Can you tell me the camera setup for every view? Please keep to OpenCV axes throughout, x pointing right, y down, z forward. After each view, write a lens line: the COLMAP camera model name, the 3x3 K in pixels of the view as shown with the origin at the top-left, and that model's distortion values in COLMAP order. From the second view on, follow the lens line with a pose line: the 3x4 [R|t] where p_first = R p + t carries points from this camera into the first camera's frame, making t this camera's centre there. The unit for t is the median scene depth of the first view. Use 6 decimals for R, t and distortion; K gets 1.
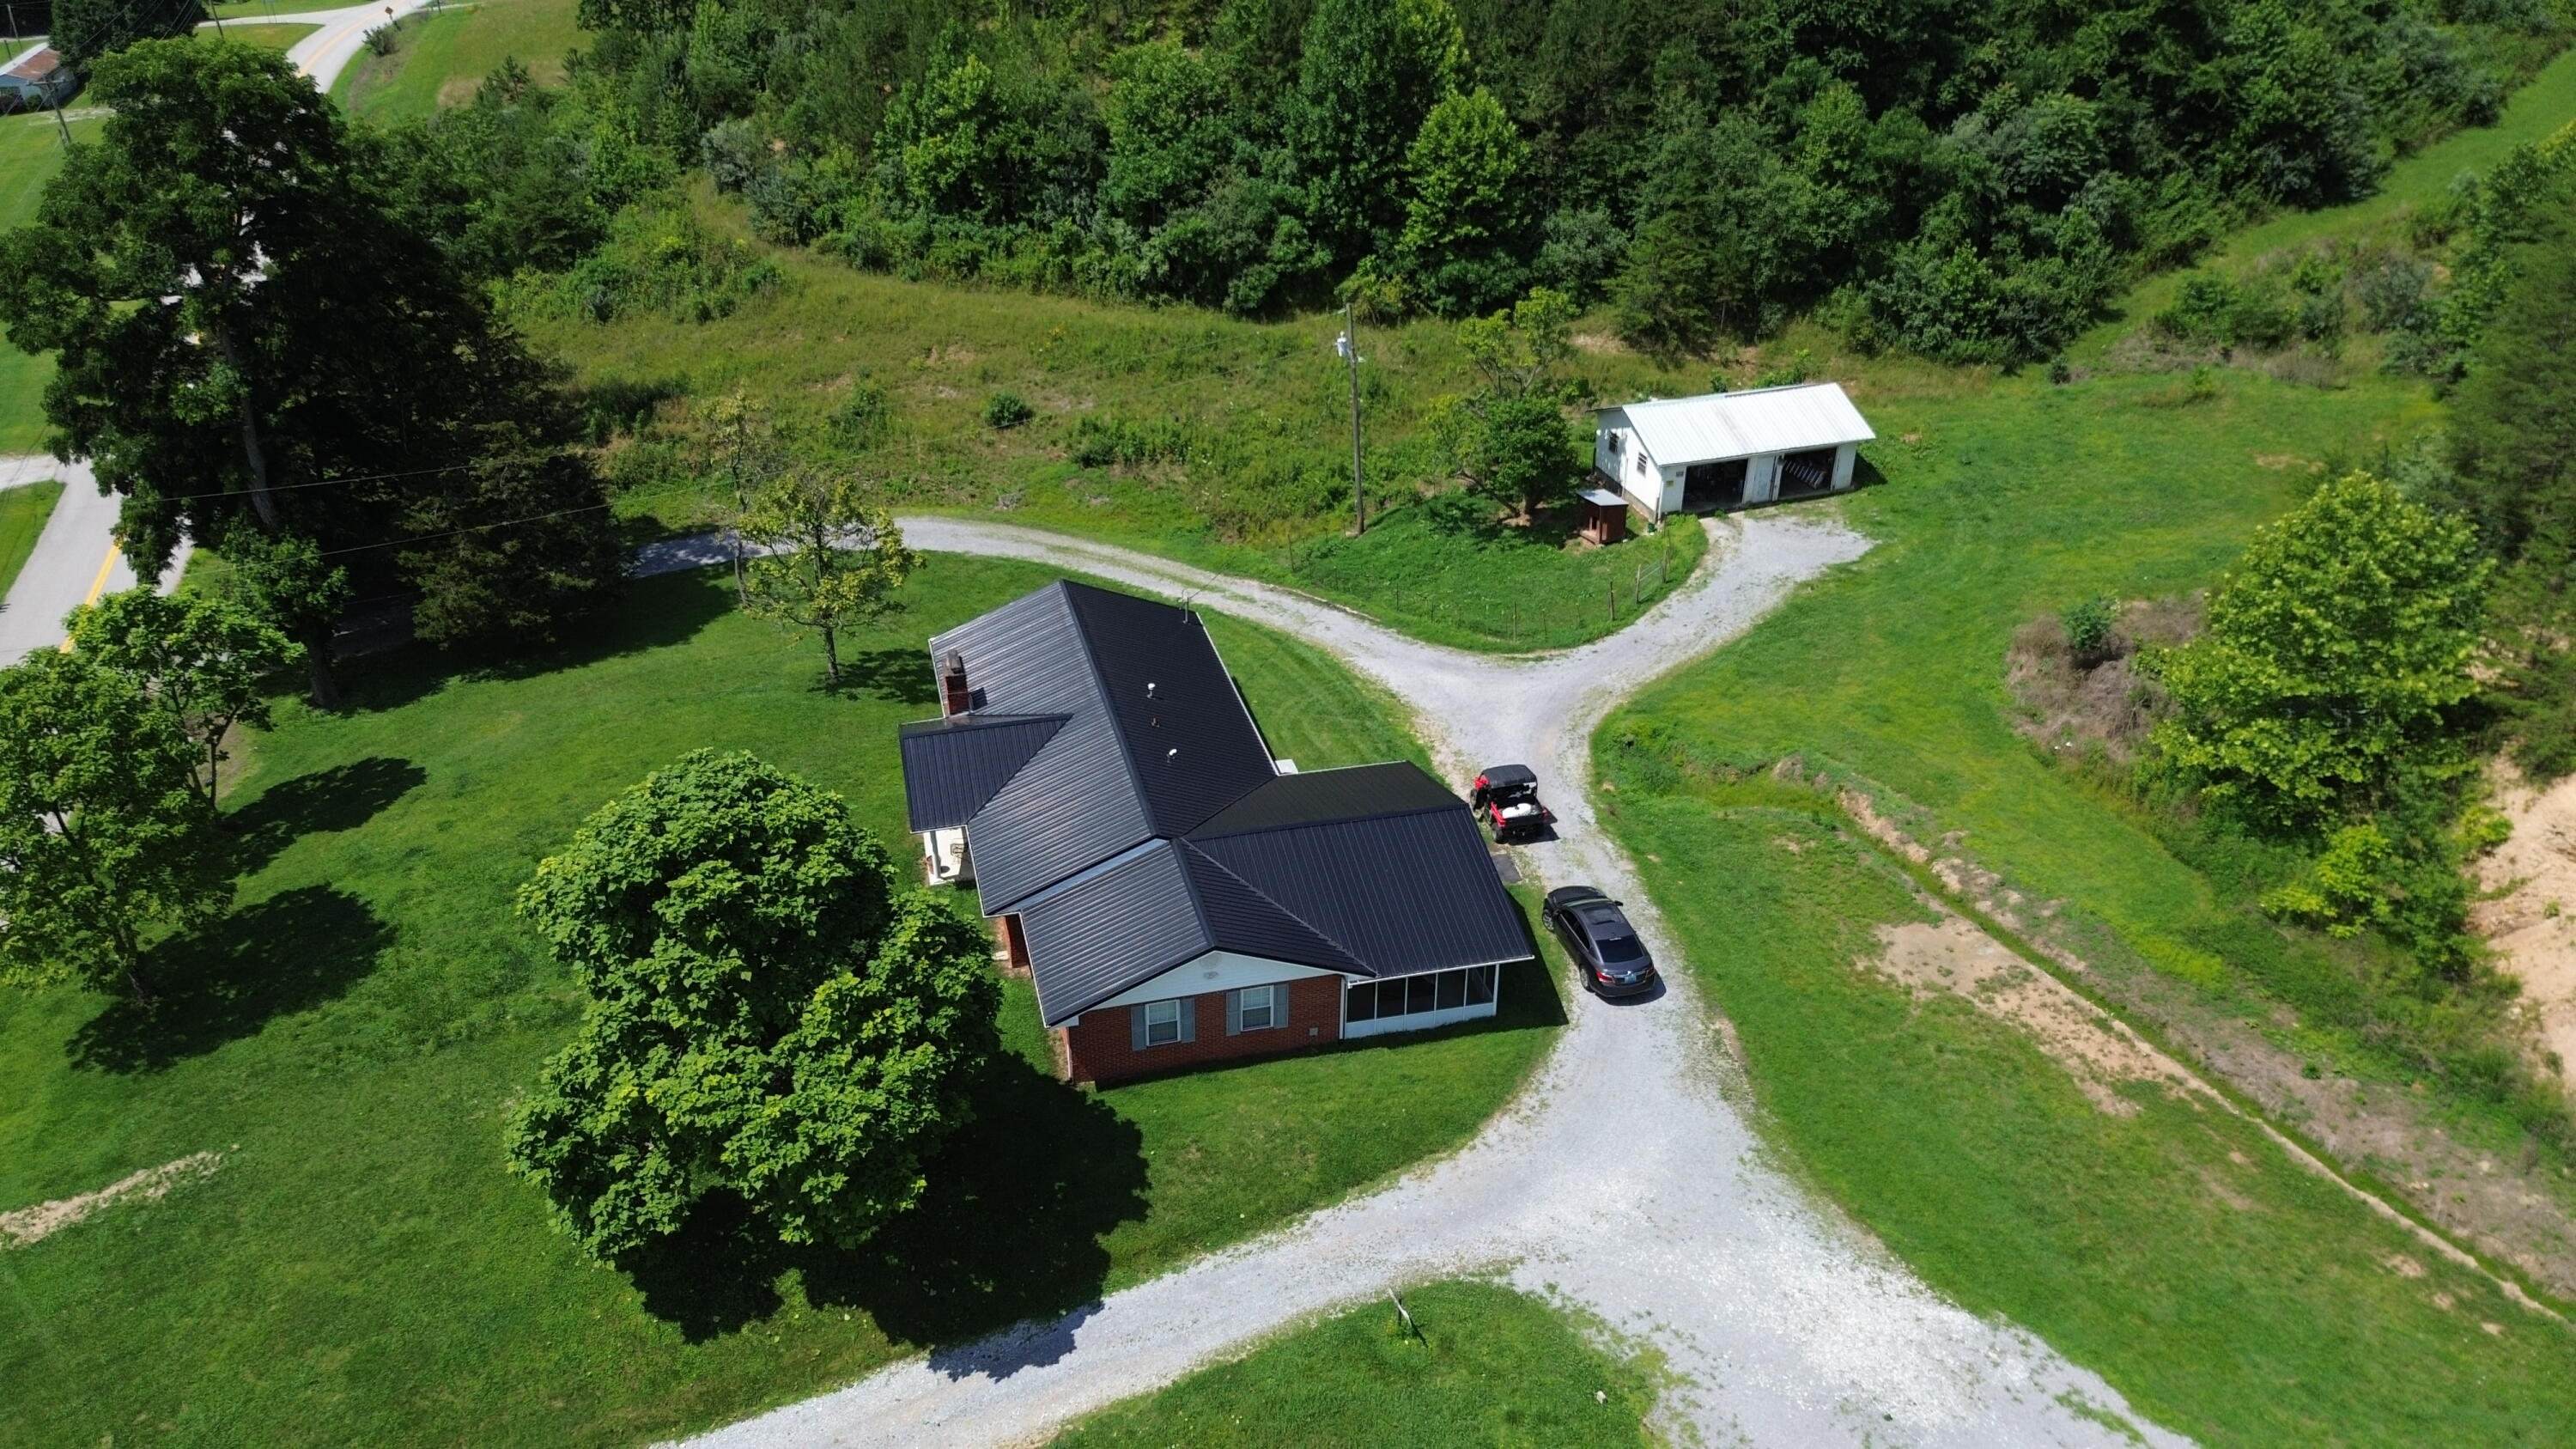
lens RADIAL K [[1827.4, 0, 1288.0], [0, 1827.4, 724.5], [0, 0, 1]] dist [0.063987, -0.058643]
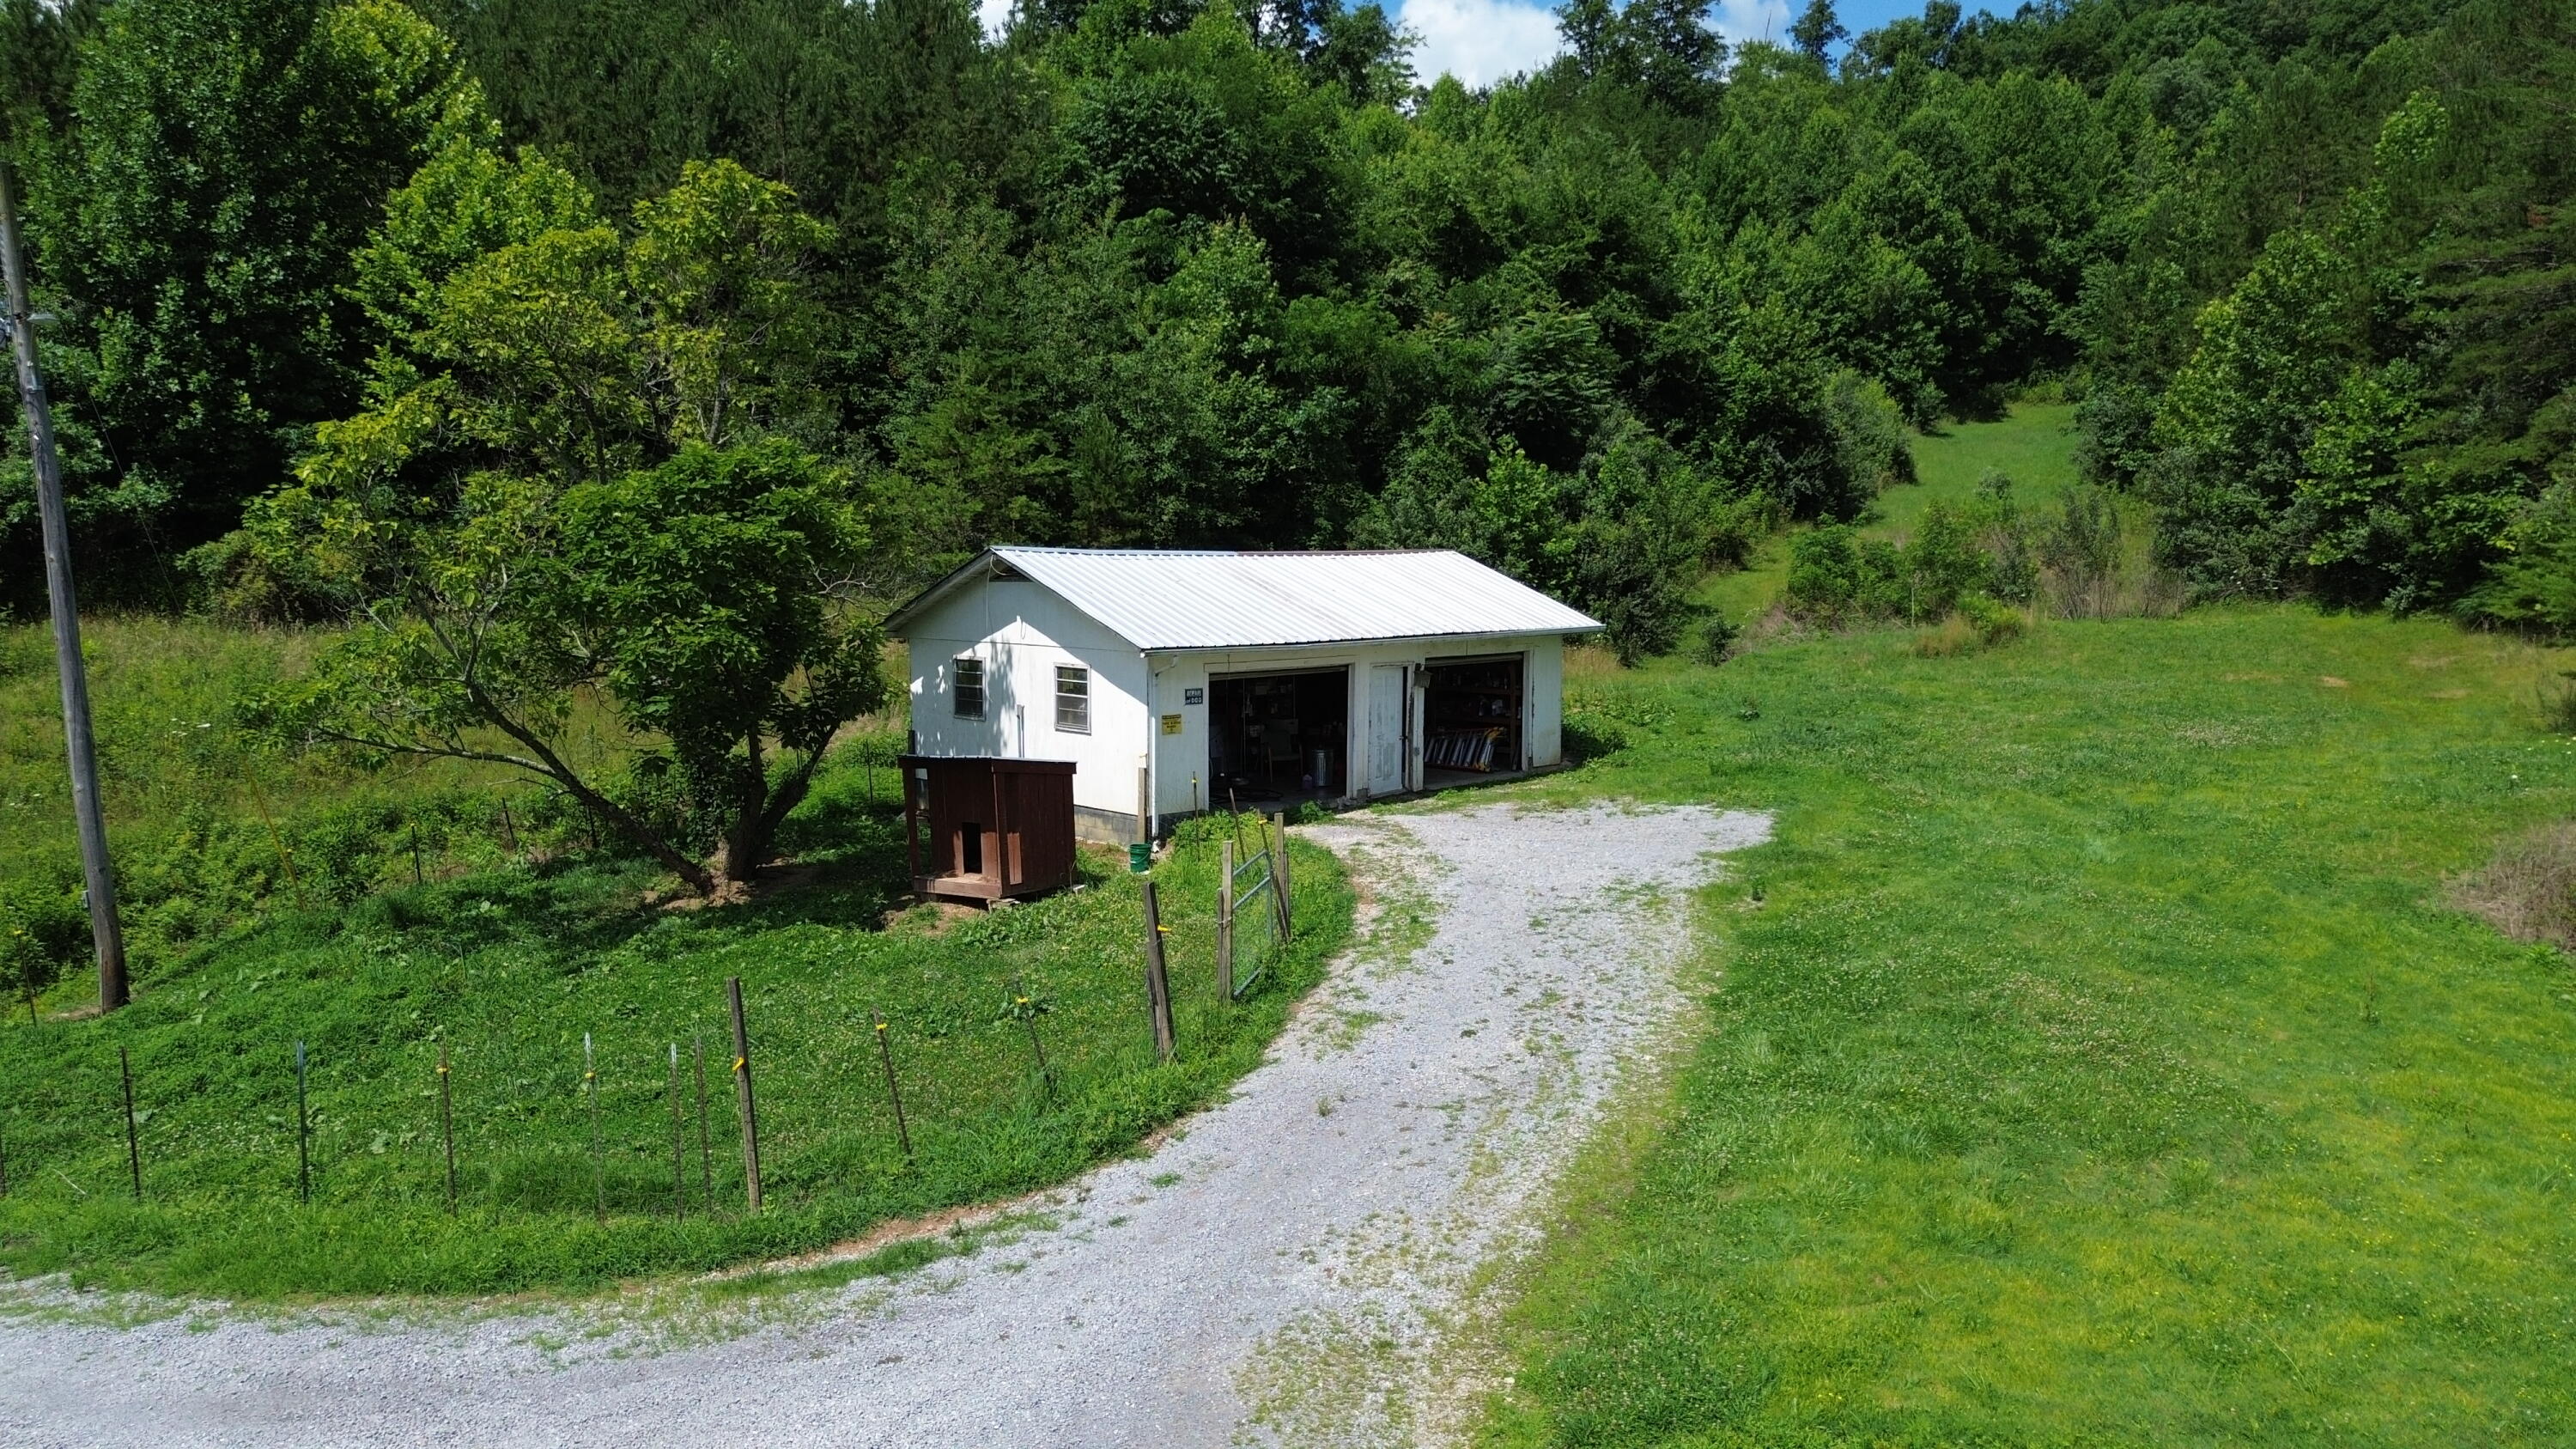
lens RADIAL K [[1827.4, 0, 1288.0], [0, 1827.4, 724.5], [0, 0, 1]] dist [0.063987, -0.058643]
pose [[0.900891, -0.042813, 0.431928, 0.070227], [0.211123, 0.912694, -0.349881, -0.008753], [-0.379239, 0.406395, 0.831277, 0.601665]]
